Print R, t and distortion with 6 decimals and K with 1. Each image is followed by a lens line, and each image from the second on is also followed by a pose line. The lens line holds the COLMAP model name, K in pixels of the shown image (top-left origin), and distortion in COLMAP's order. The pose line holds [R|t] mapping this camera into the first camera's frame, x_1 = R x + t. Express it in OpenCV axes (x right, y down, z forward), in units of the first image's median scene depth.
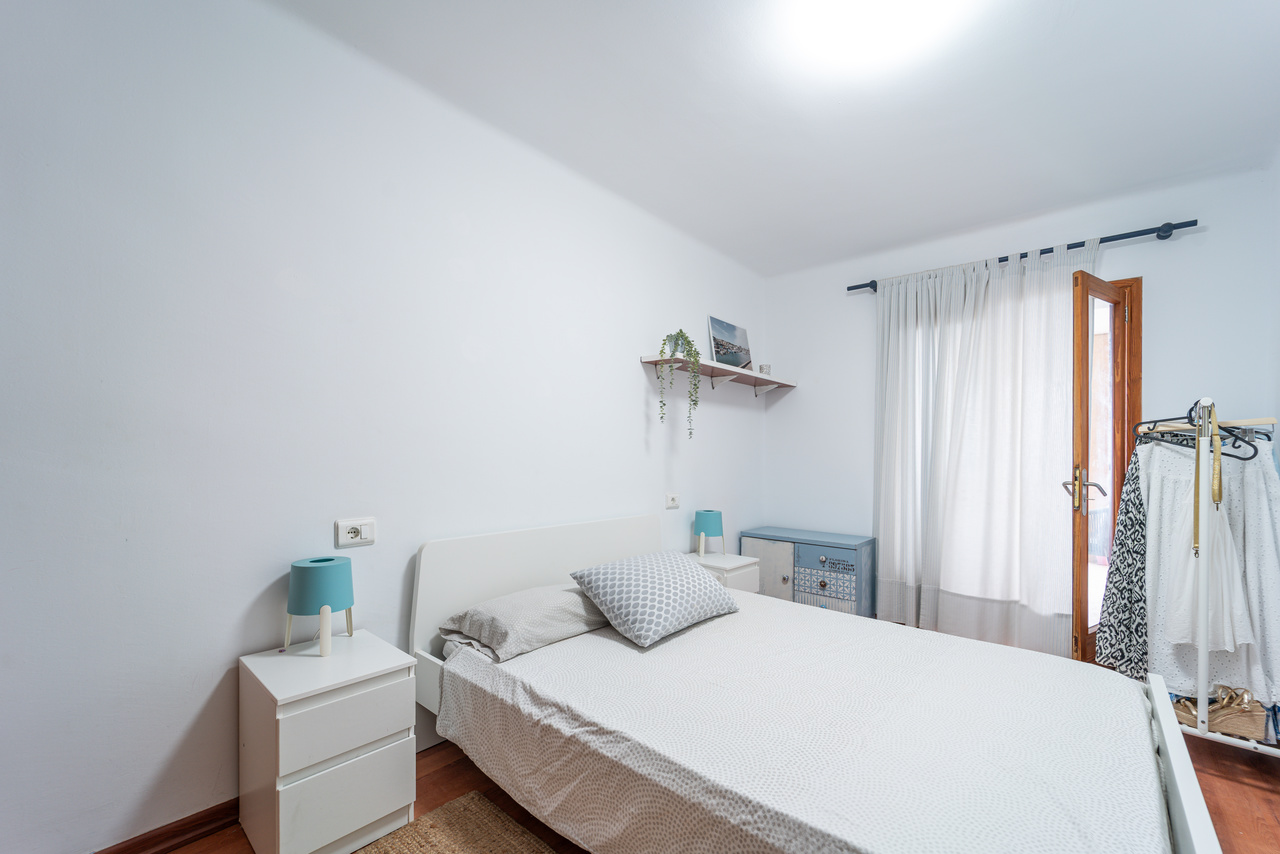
lens RADIAL K [[528.3, 0, 639.4], [0, 528.3, 439.1], [0, 0, 1]] dist [0.001891, -0.001452]
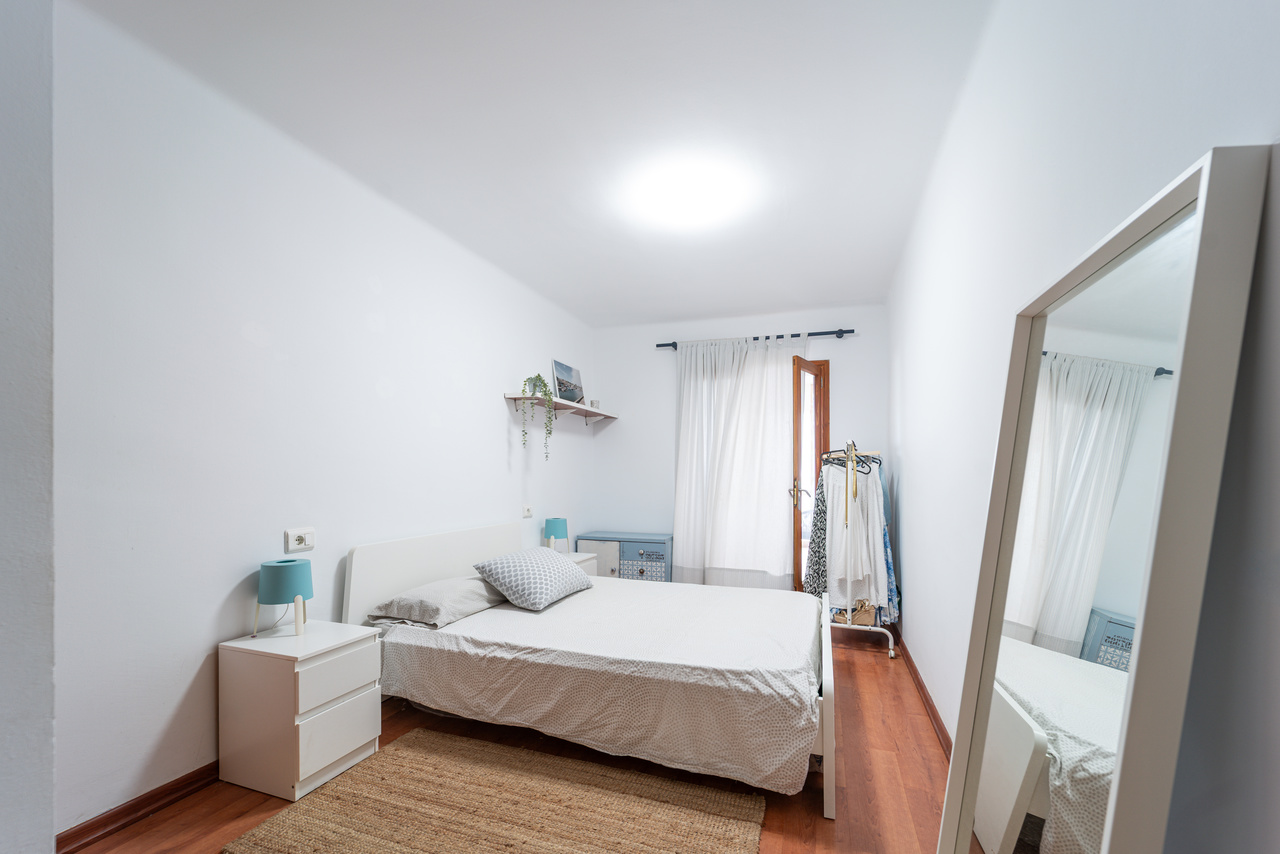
lens RADIAL K [[528.3, 0, 640.3], [0, 528.3, 427.9], [0, 0, 1]] dist [0.001891, -0.001452]
pose [[0.930120, 0.023908, 0.366476, -0.238324], [-0.003734, 0.998443, -0.055659, -0.014459], [-0.367236, 0.050402, 0.928761, -0.388613]]
